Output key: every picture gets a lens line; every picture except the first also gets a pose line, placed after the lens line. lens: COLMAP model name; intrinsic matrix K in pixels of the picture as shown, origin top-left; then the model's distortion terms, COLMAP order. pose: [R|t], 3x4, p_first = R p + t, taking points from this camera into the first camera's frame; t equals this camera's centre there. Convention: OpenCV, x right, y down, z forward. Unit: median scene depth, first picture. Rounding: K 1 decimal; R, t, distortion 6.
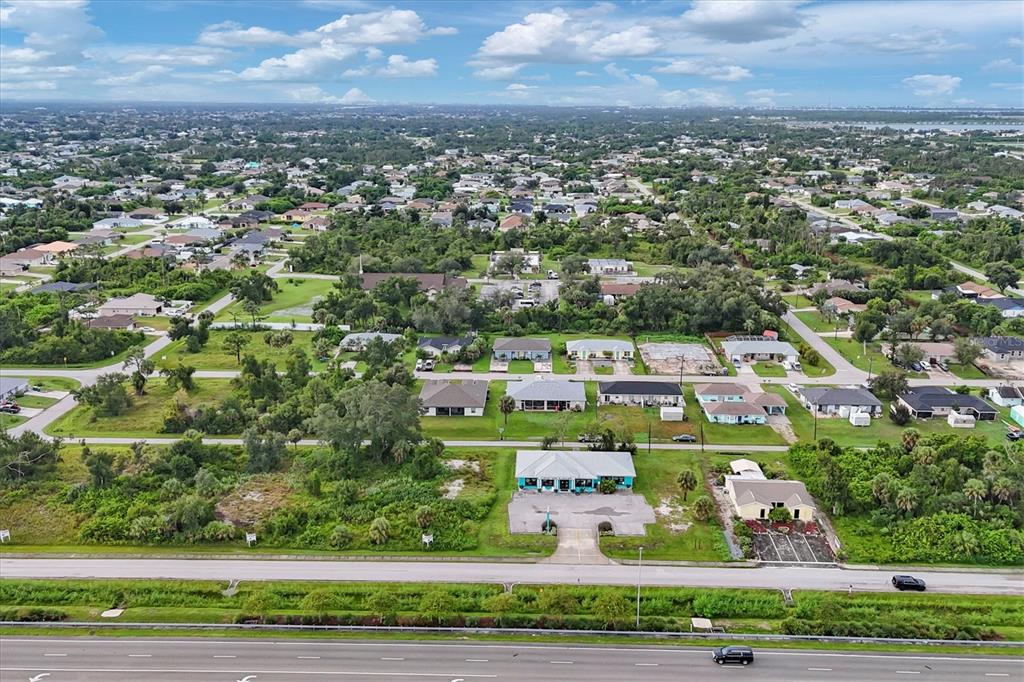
lens RADIAL K [[913.4, 0, 497.2], [0, 913.4, 339.7], [0, 0, 1]] dist [0.107197, -0.135623]
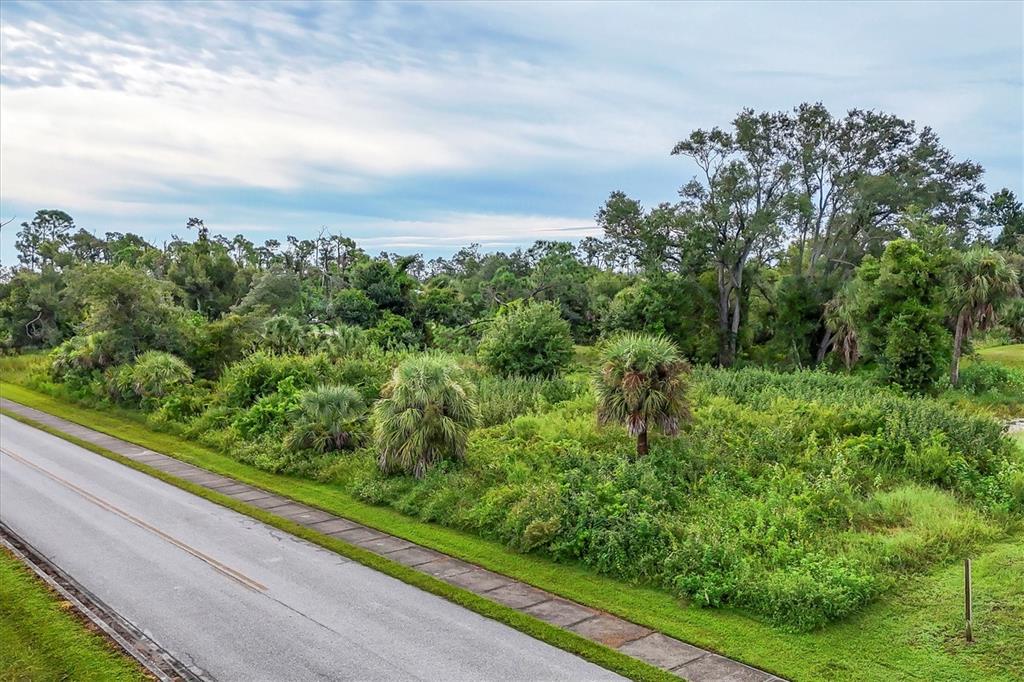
lens RADIAL K [[913.4, 0, 497.2], [0, 913.4, 339.7], [0, 0, 1]] dist [0.107197, -0.135623]
pose [[0.674874, 0.035255, -0.737091, 0.024476], [-0.165883, 0.980542, -0.104981, 0.146978], [0.719047, 0.193120, 0.667590, 0.612008]]
